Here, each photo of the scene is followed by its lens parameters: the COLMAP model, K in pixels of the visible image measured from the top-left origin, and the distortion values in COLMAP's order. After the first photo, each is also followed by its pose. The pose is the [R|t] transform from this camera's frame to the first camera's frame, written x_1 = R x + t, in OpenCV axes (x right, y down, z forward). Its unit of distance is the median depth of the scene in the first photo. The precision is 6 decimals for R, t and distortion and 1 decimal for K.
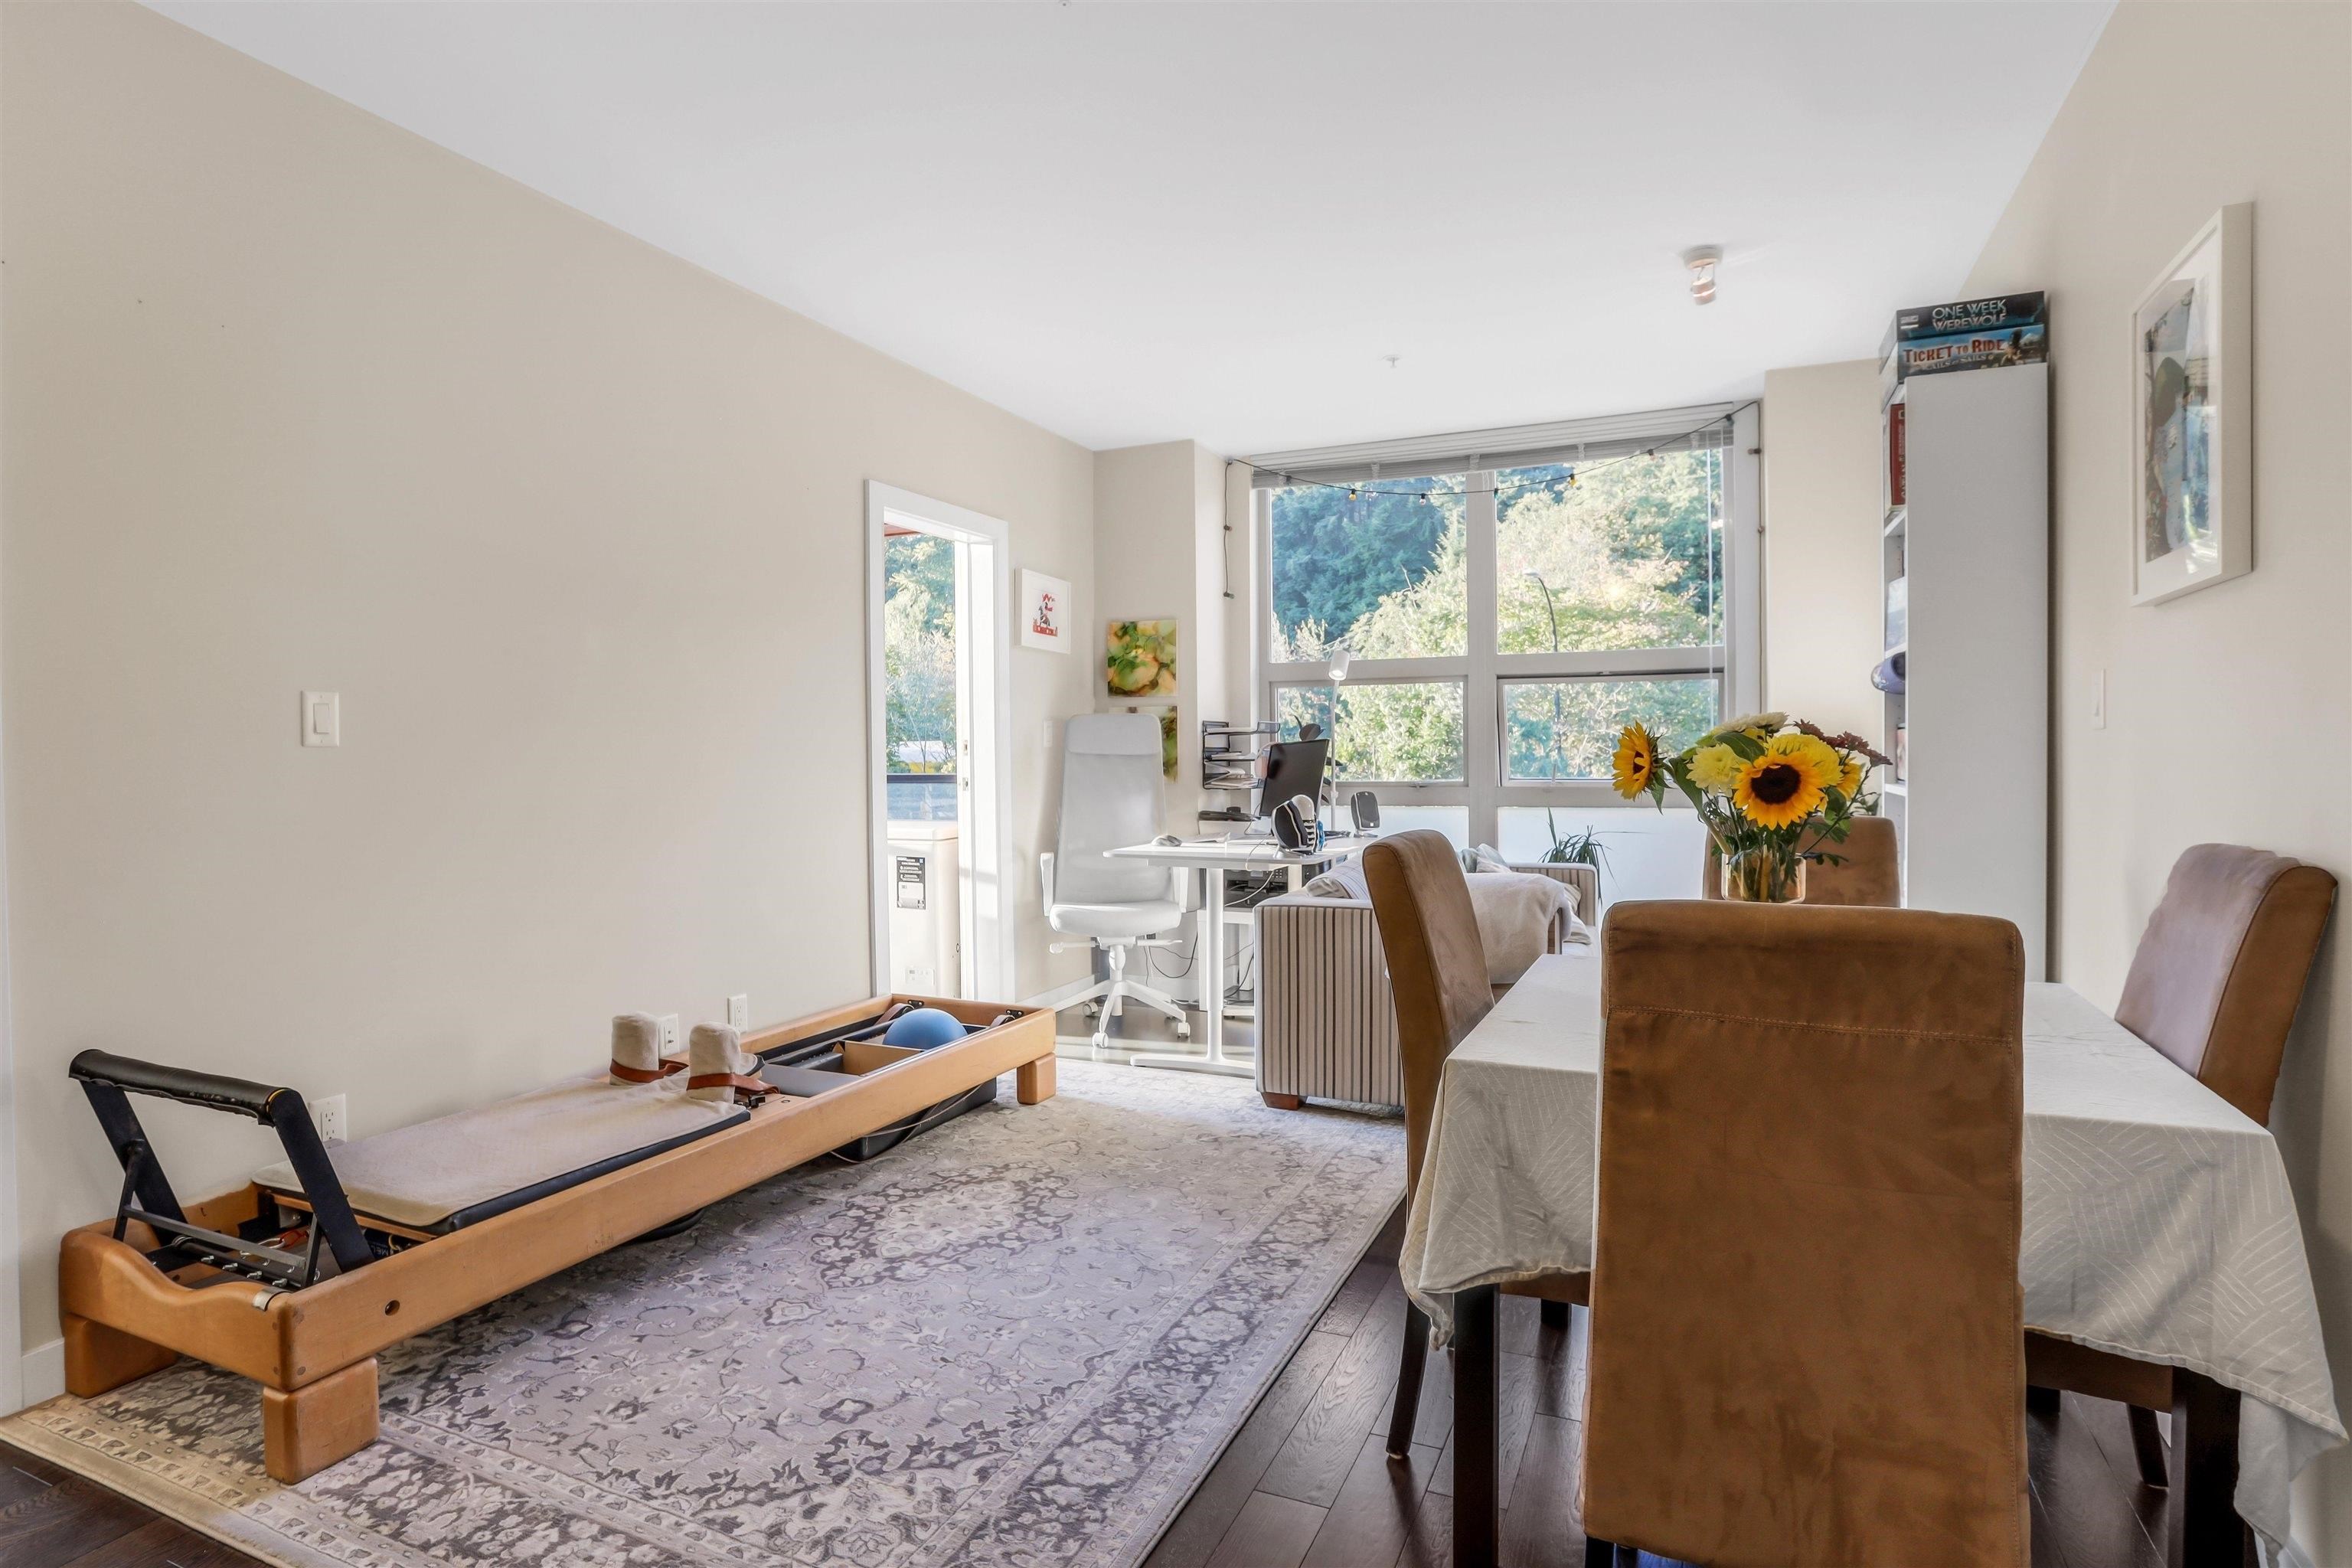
lens RADIAL K [[1218.1, 0, 1176.0], [0, 1218.1, 784.0], [0, 0, 1]] dist [-0.076484, 0.042943]
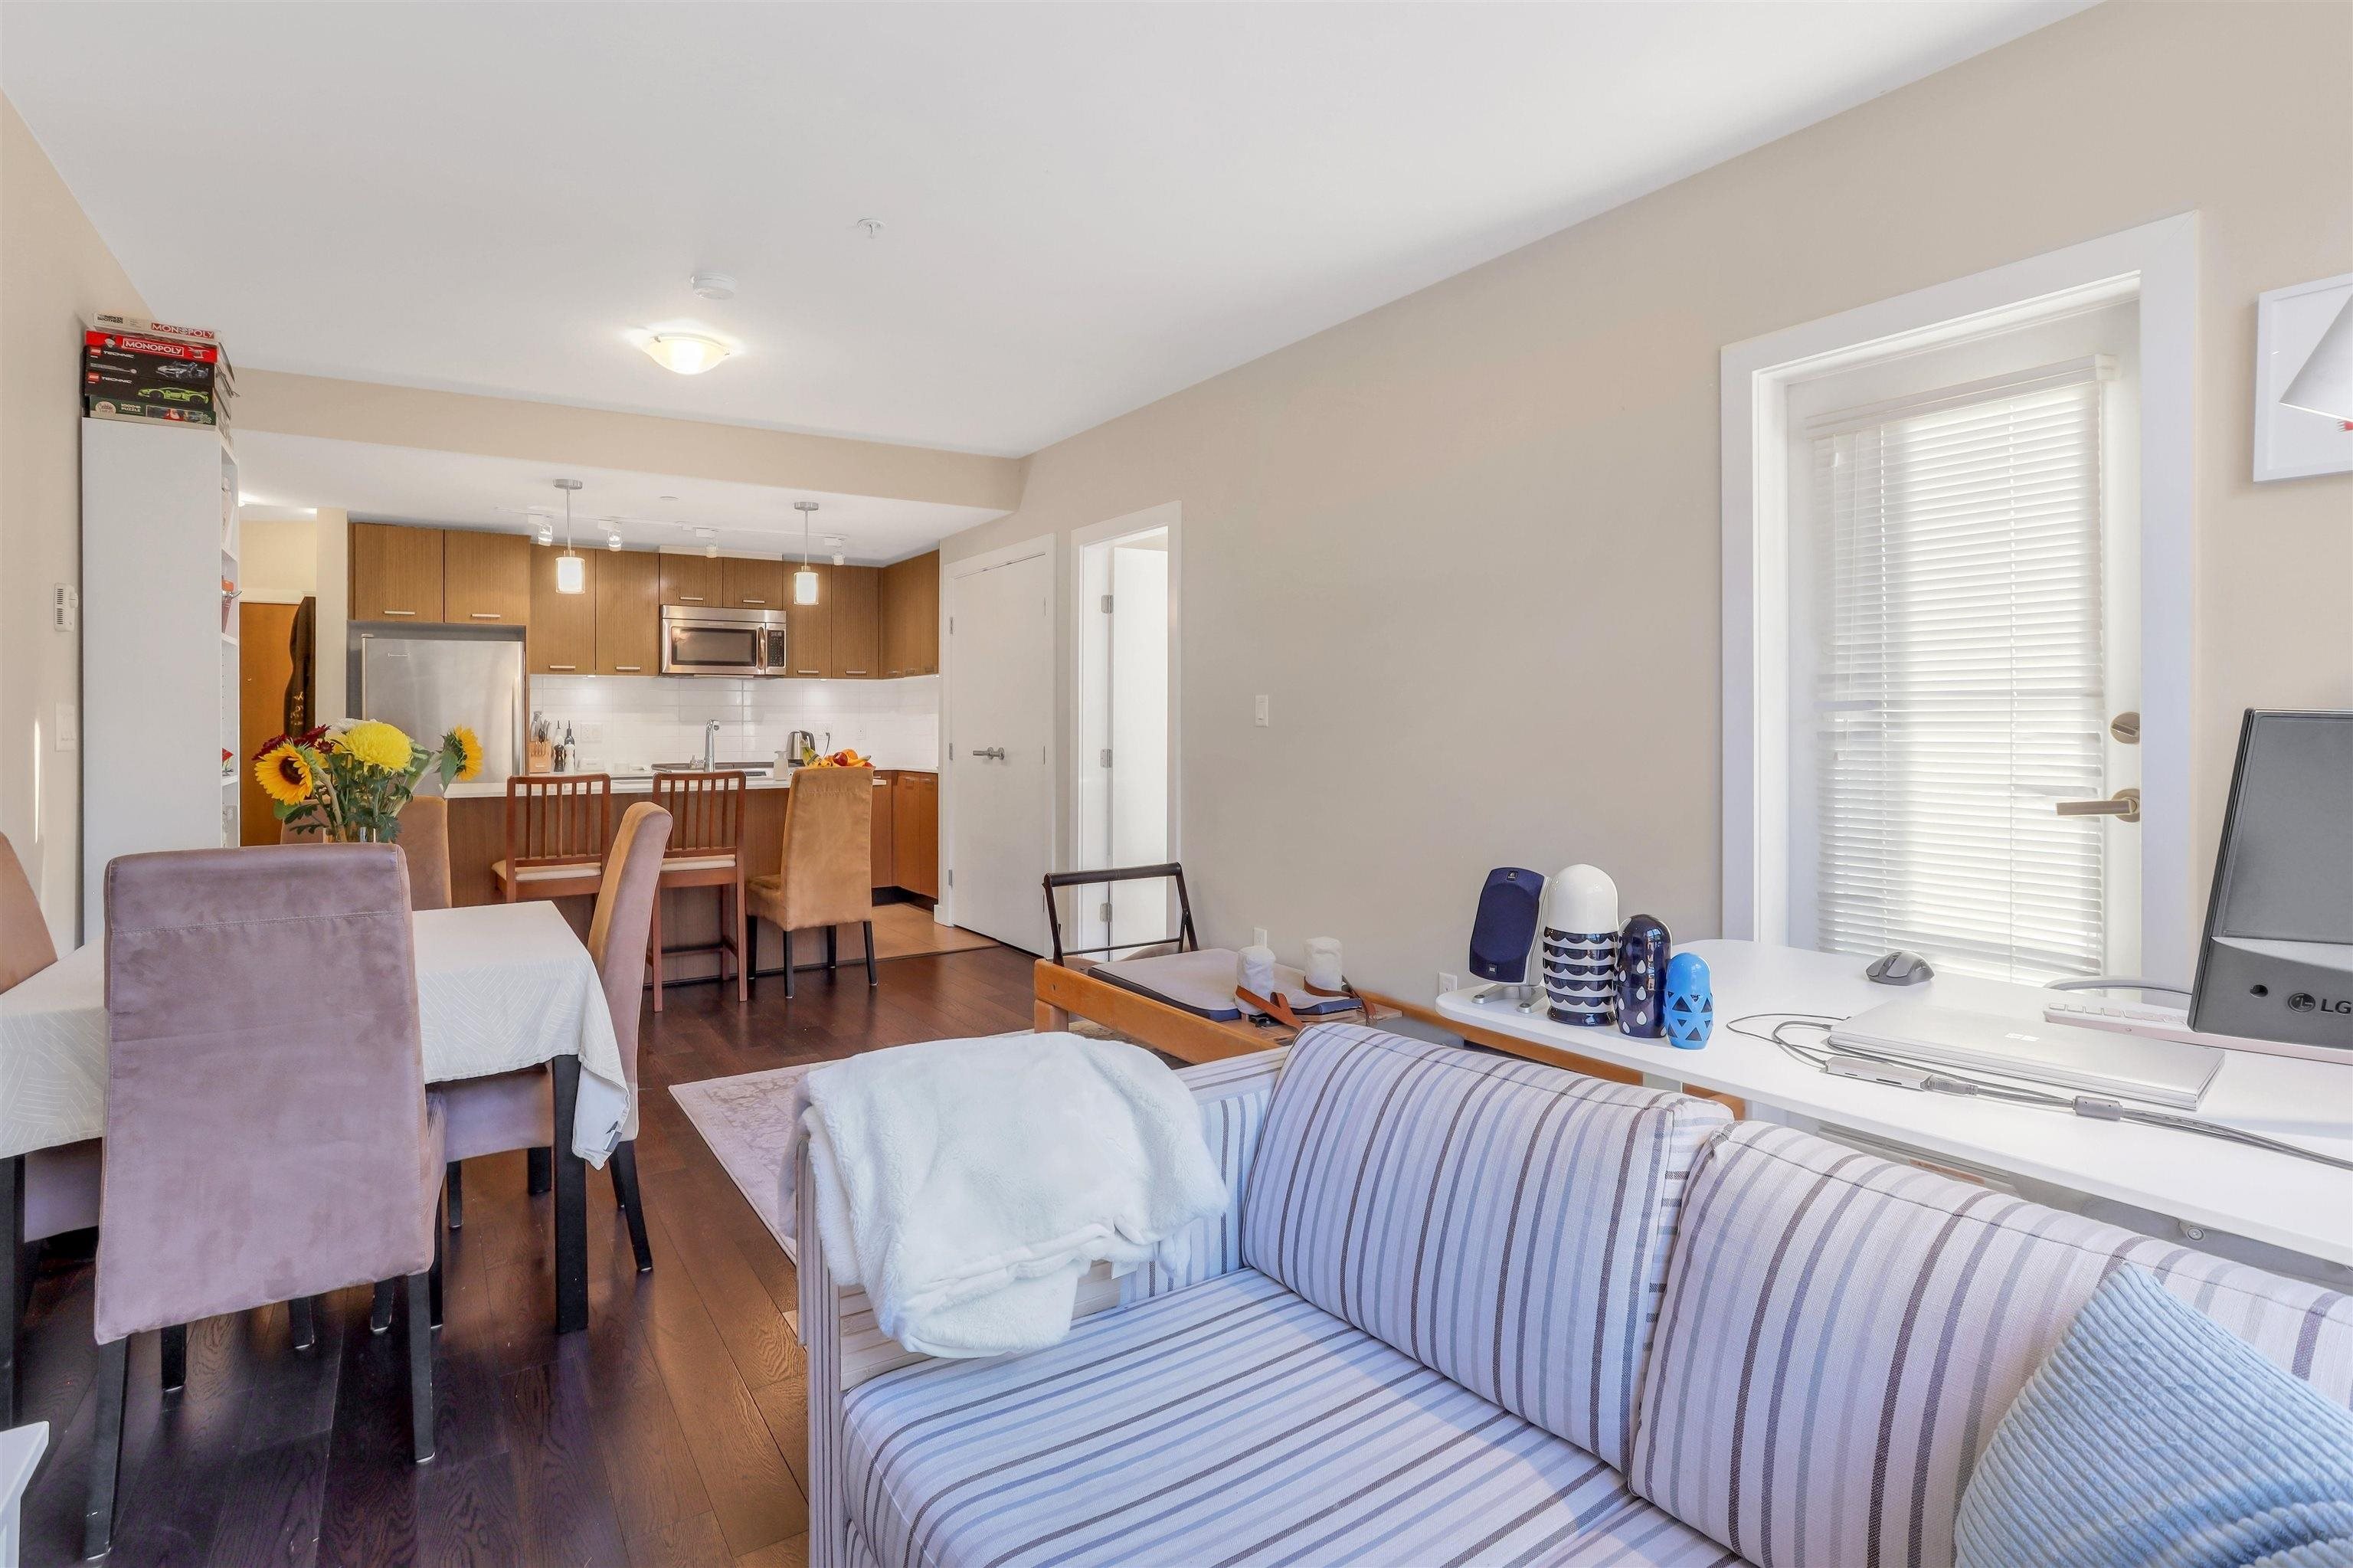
lens RADIAL K [[1169.5, 0, 1176.5], [0, 1169.5, 727.8], [0, 0, 1]] dist [-0.055710, 0.033161]
pose [[-0.534302, 0.013915, -0.845179, 0.690228], [-0.014131, 0.999578, 0.025390, -0.061619], [0.845176, 0.025509, -0.533879, 1.567294]]
